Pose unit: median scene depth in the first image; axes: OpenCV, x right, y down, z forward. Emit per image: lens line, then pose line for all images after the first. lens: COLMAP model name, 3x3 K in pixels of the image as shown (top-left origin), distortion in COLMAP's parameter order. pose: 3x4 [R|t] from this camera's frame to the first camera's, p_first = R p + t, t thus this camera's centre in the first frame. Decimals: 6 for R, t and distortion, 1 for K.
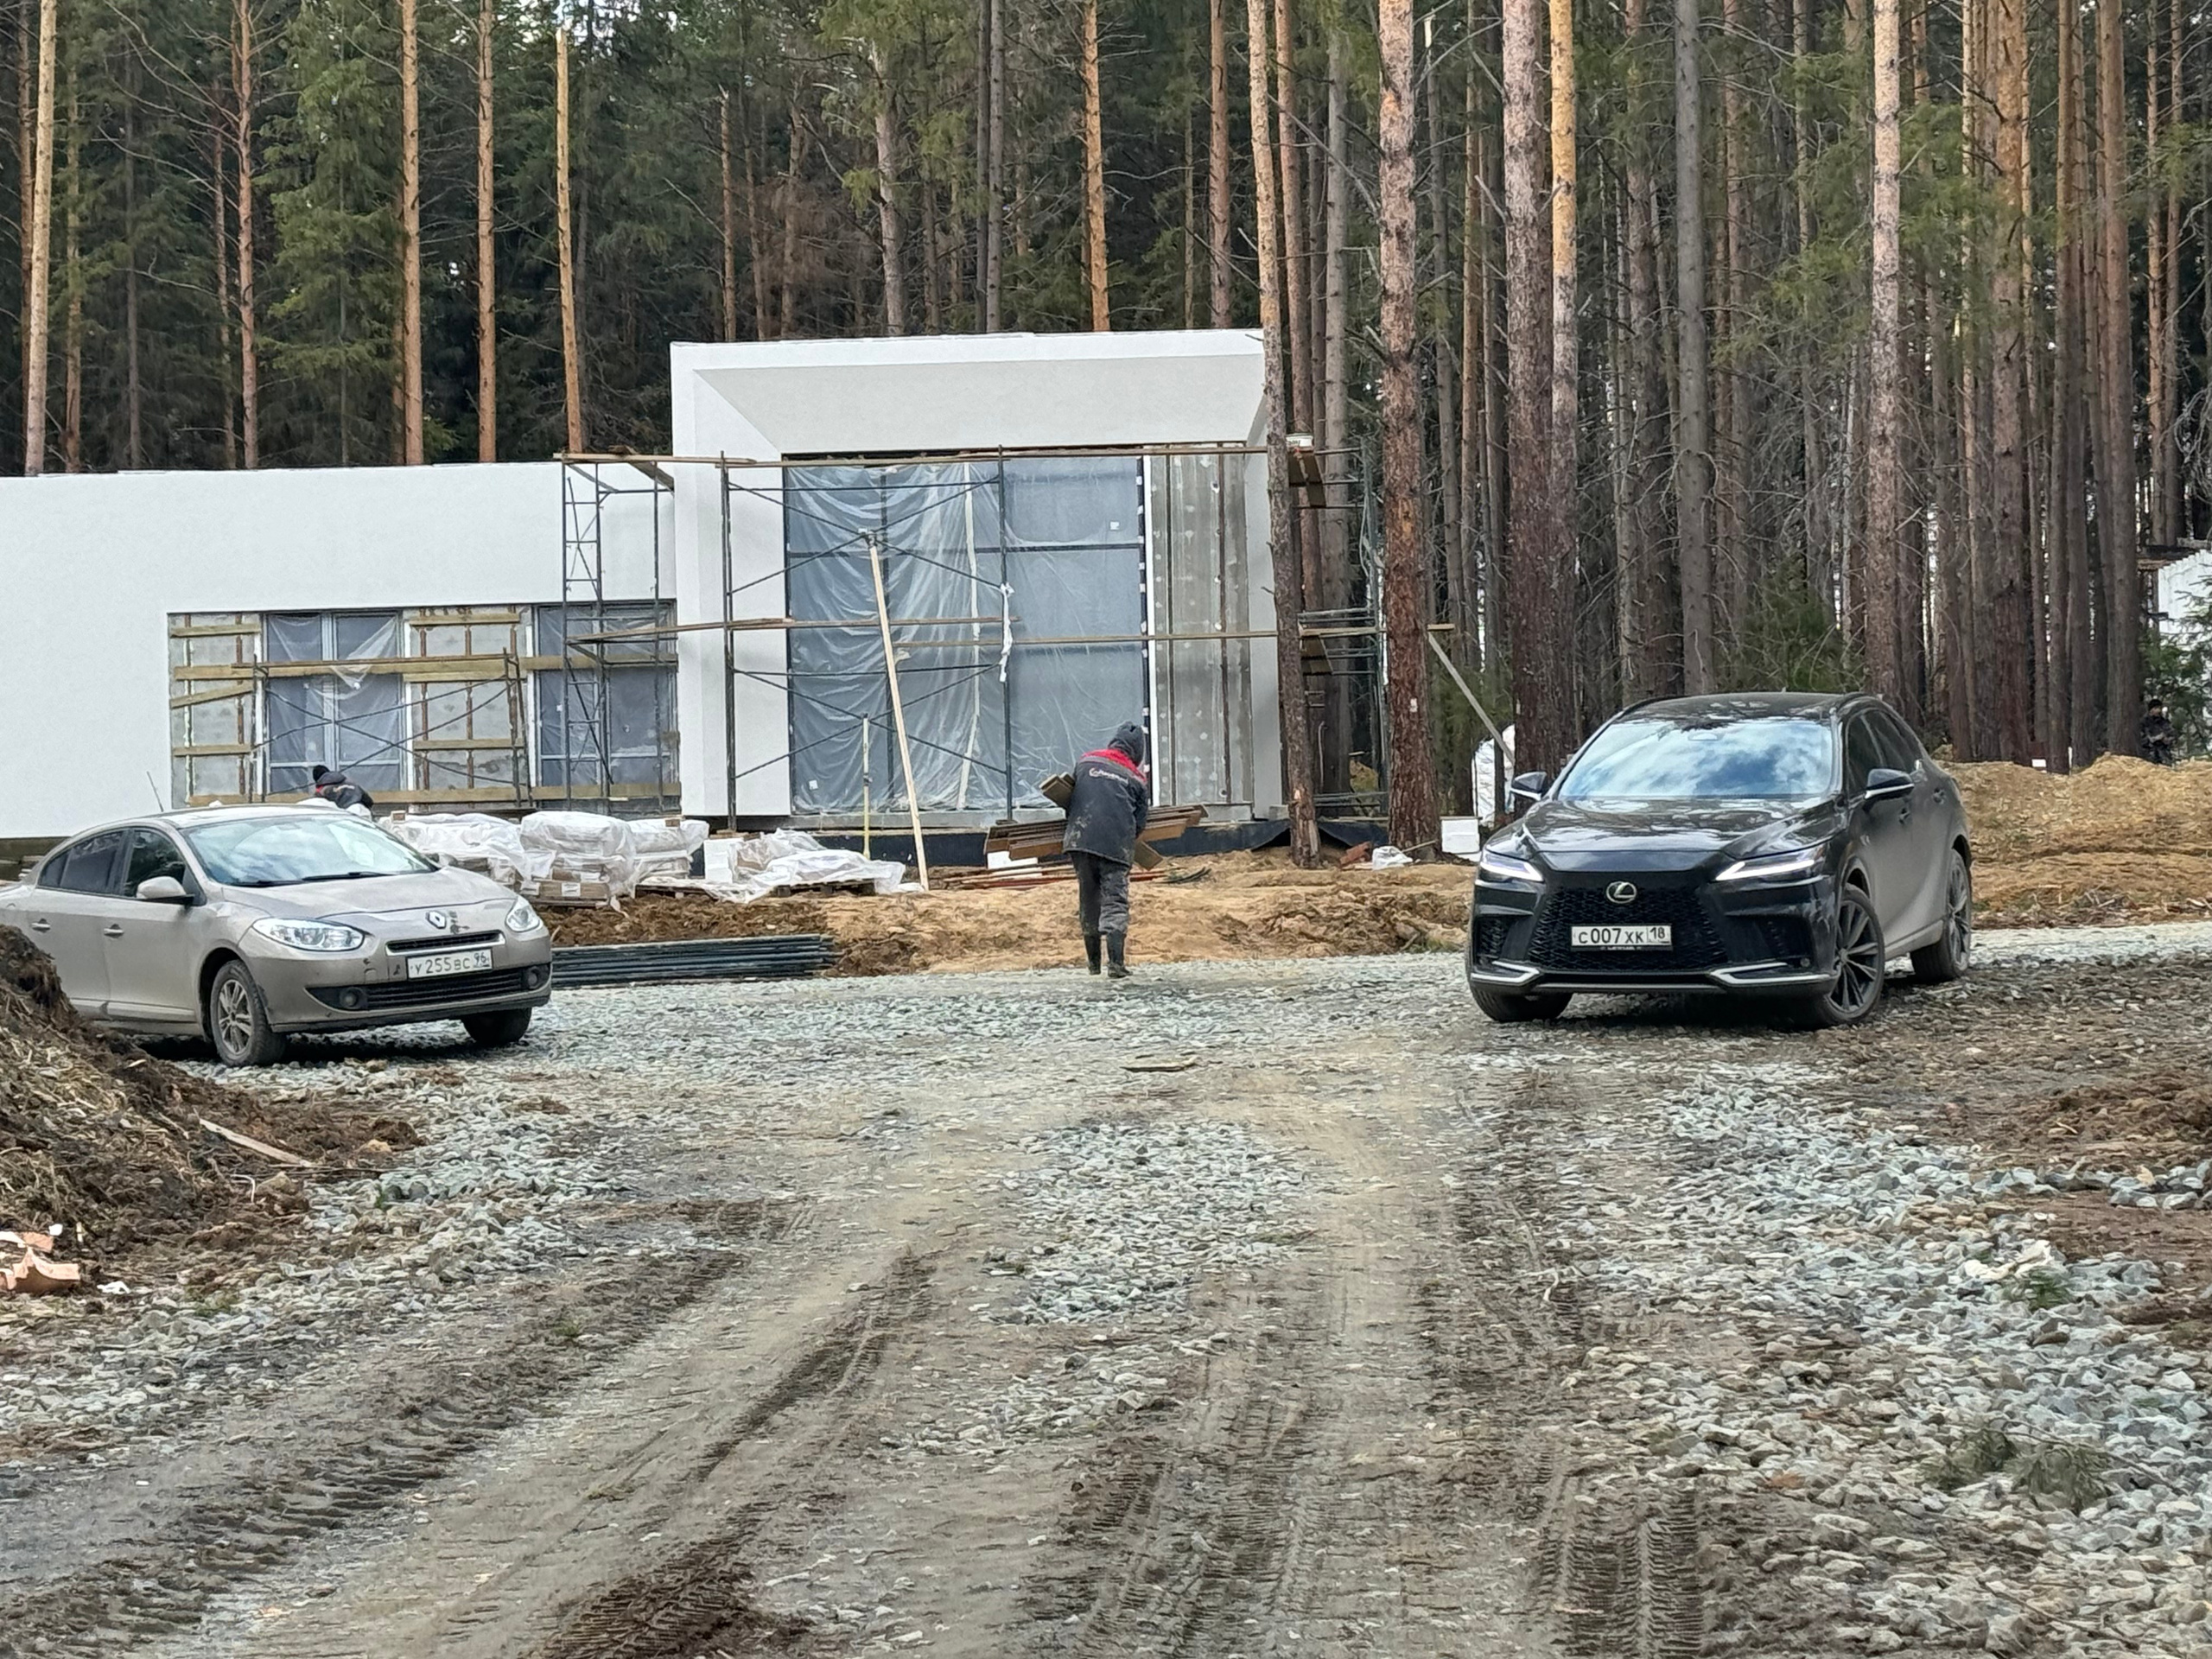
lens RADIAL K [[5827.0, 0, 1106.0], [0, 5827.0, 829.5], [0, 0, 1]] dist [0.248750, 0.442363]
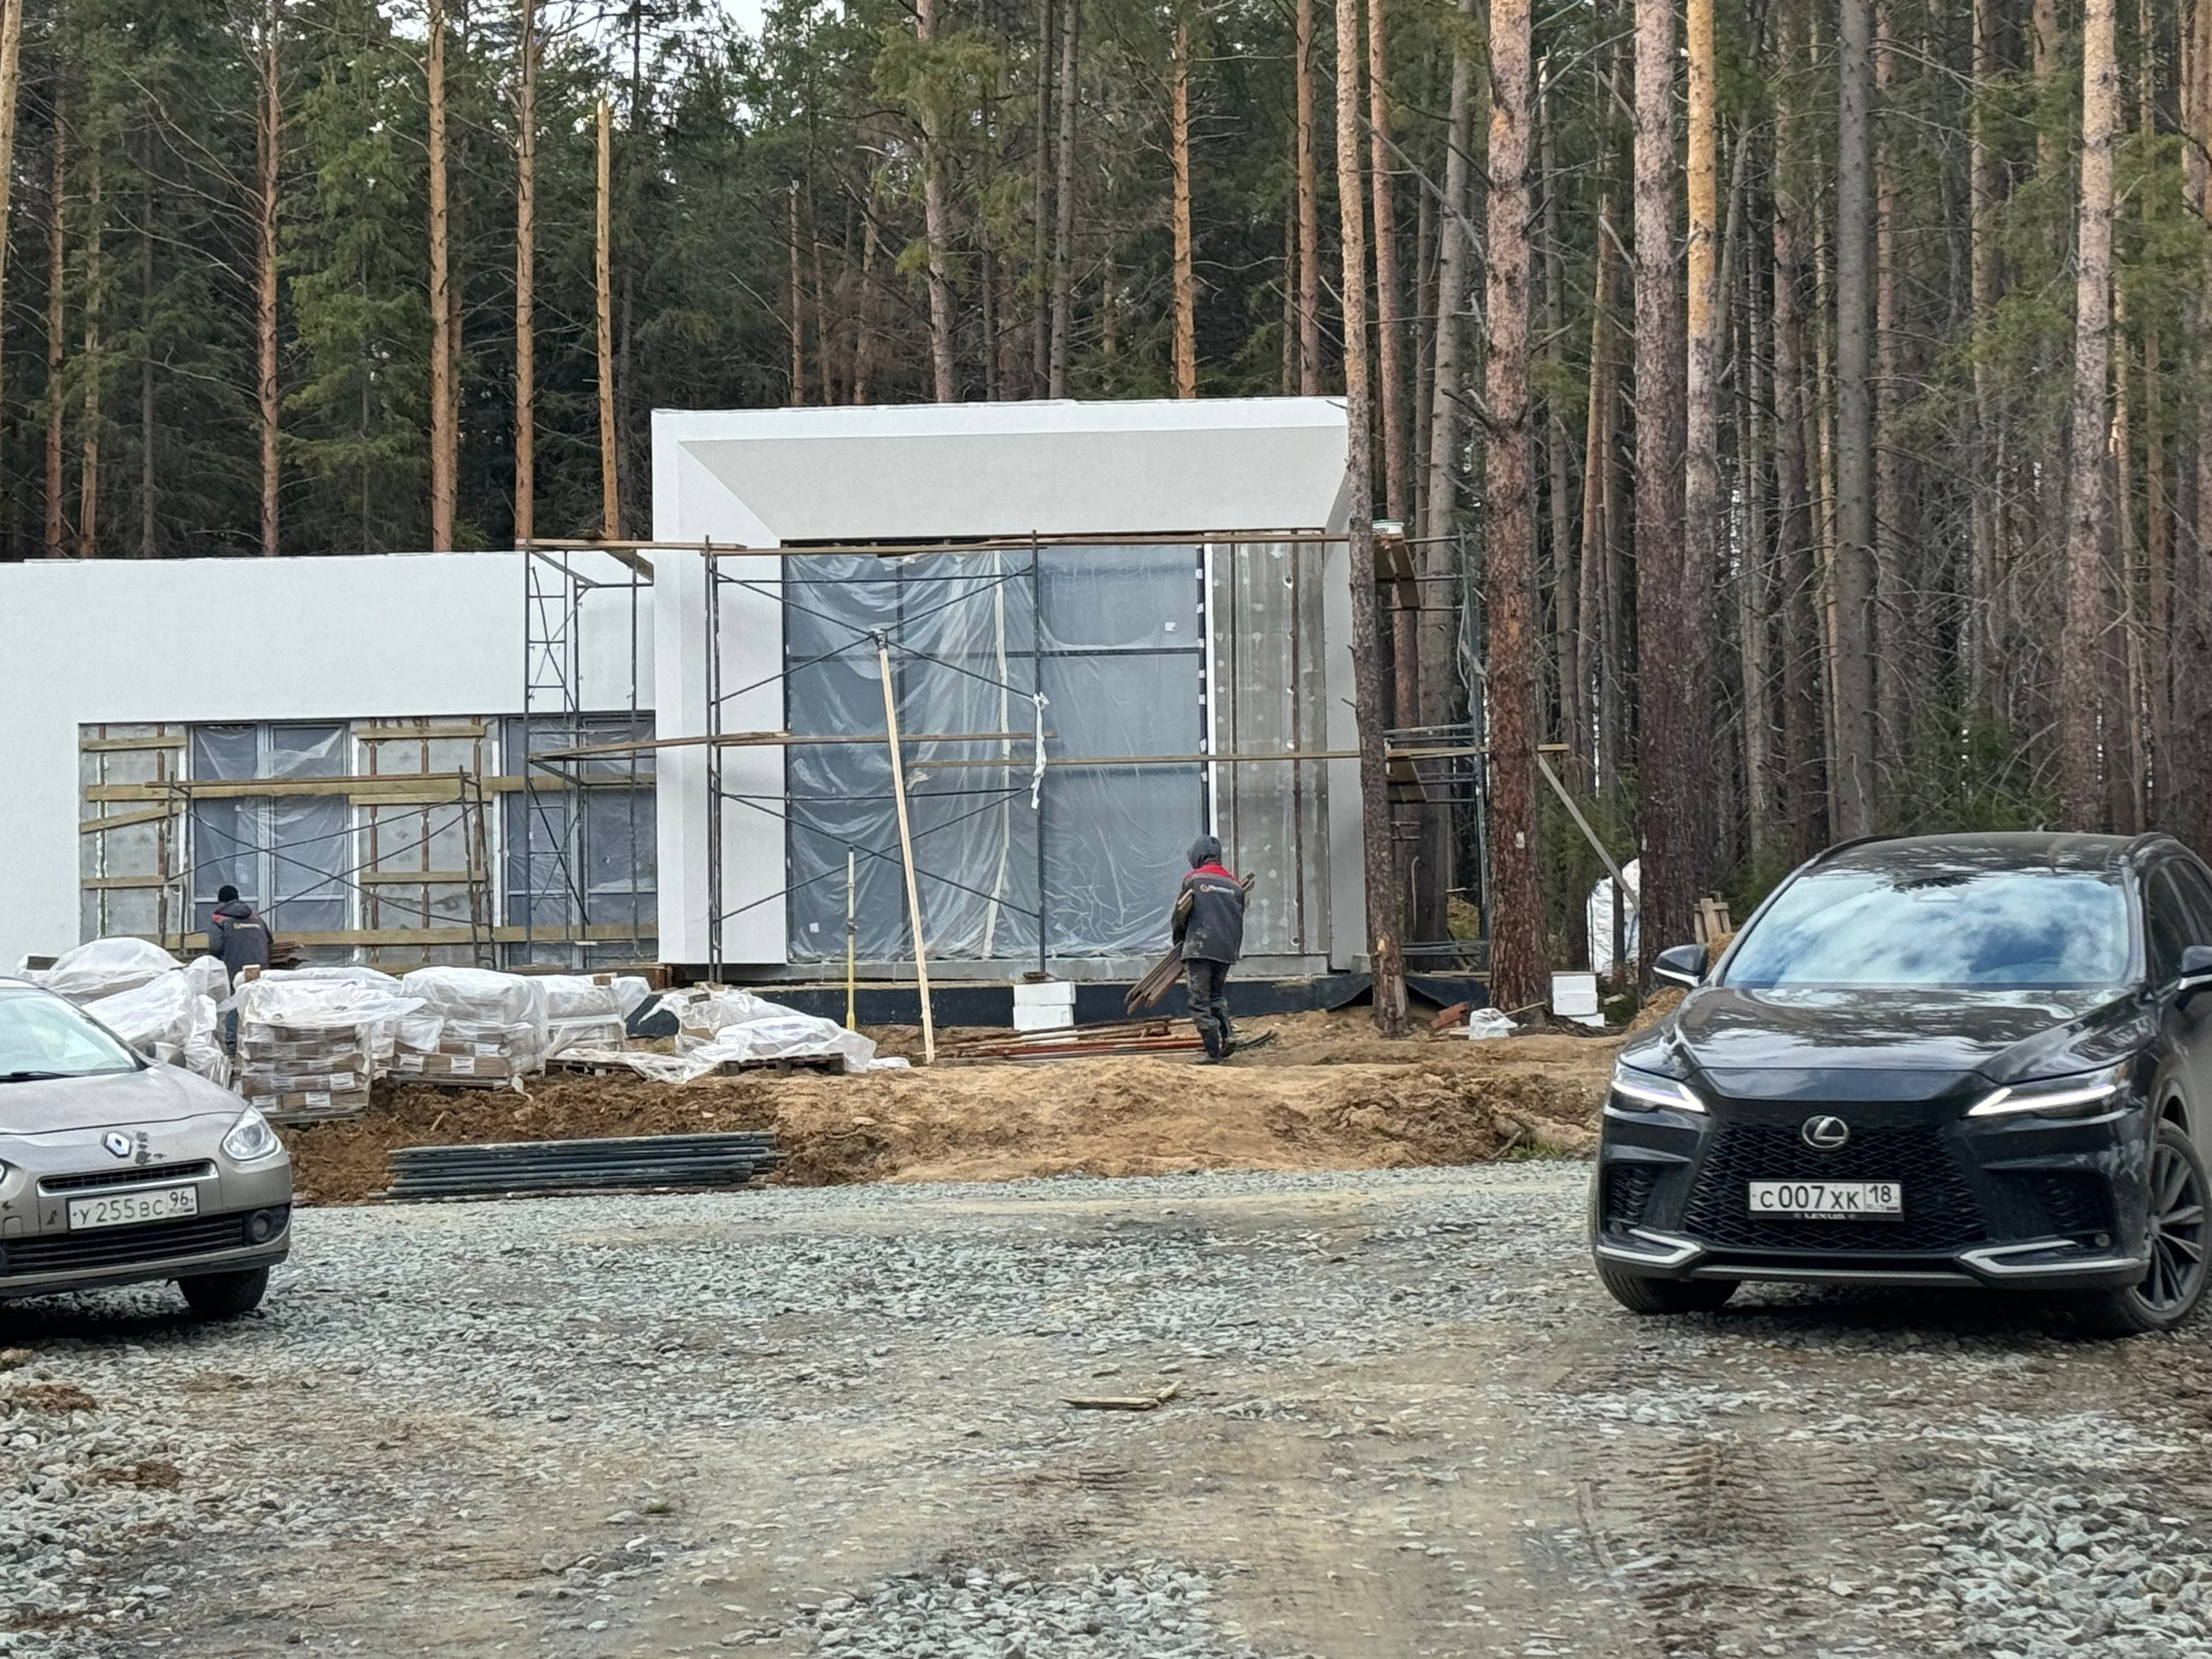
lens RADIAL K [[5803.9, 0, 1018.9], [0, 5803.9, 891.0], [0, 0, 1]] dist [0.083720, 3.705192]
pose [[0.999396, 0.007399, -0.033963, 0.009044], [-0.007772, 0.999911, -0.010858, -0.004343], [0.033880, 0.011115, 0.999364, 0.161640]]
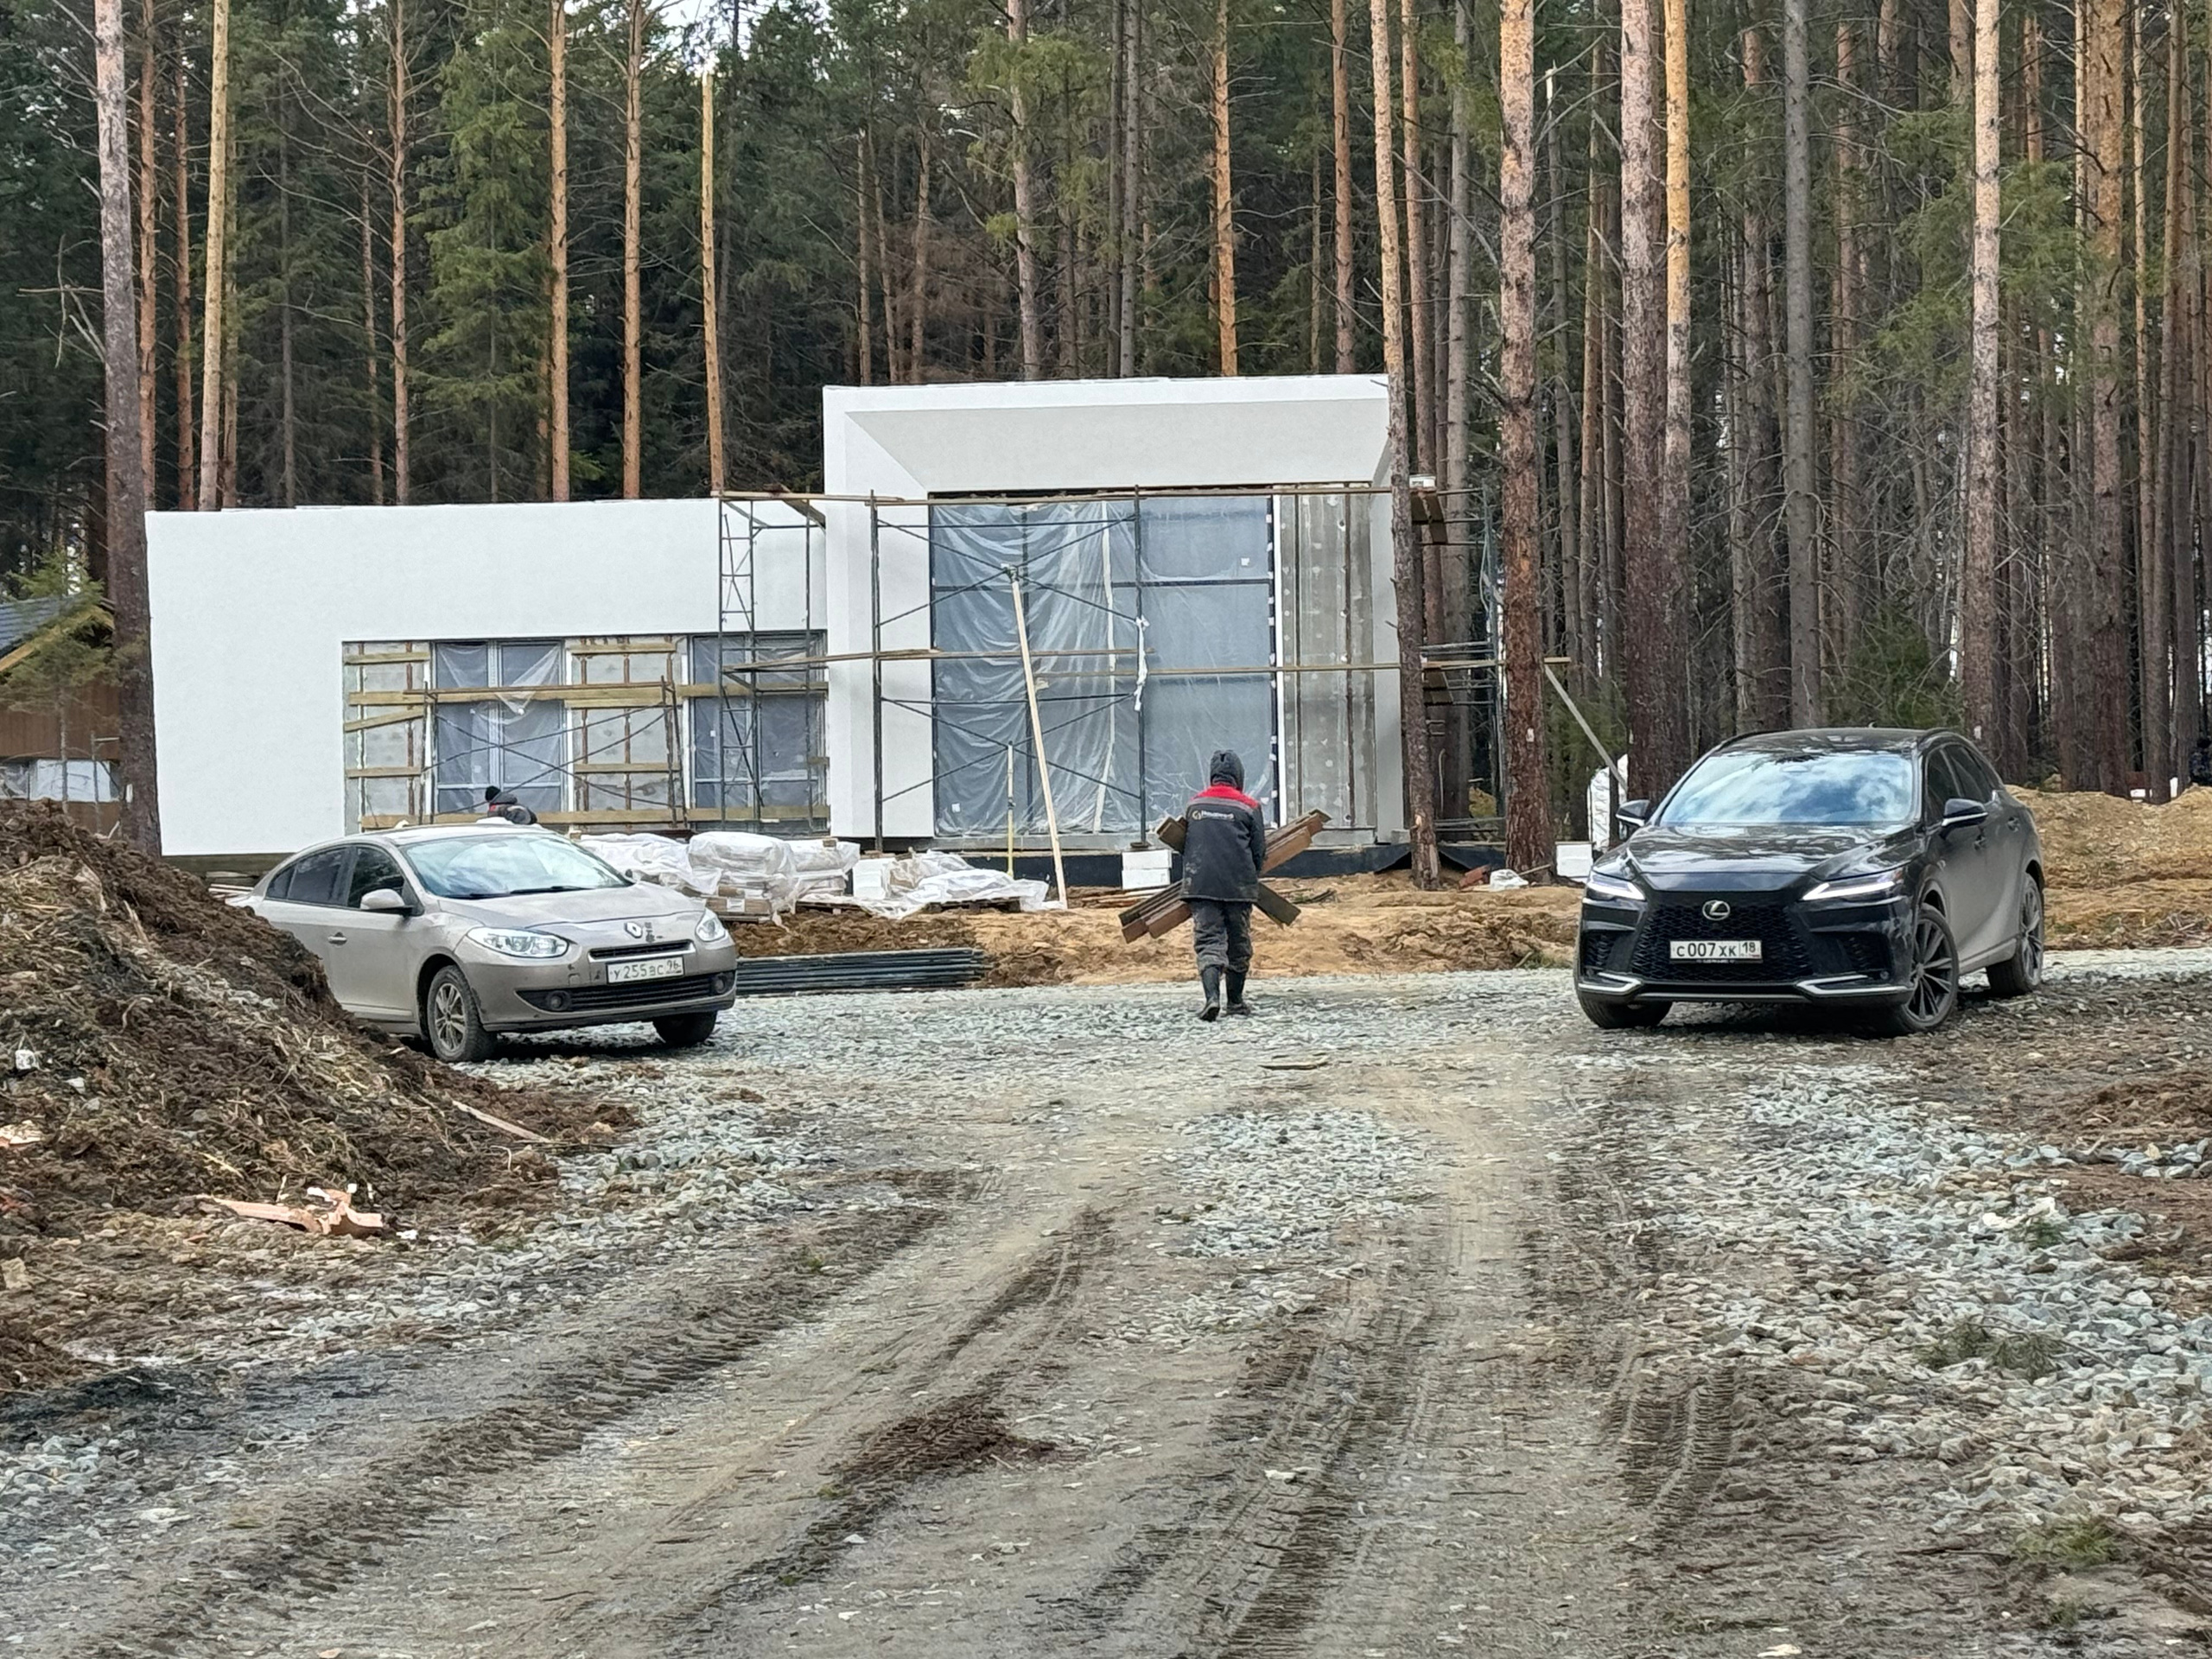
lens RADIAL K [[5827.0, 0, 1106.0], [0, 5827.0, 829.5], [0, 0, 1]] dist [0.248750, 0.442363]
pose [[0.999777, 0.005261, -0.020440, -0.001940], [-0.005345, 0.999977, -0.004077, 0.000336], [0.020418, 0.004185, 0.999783, -0.048908]]
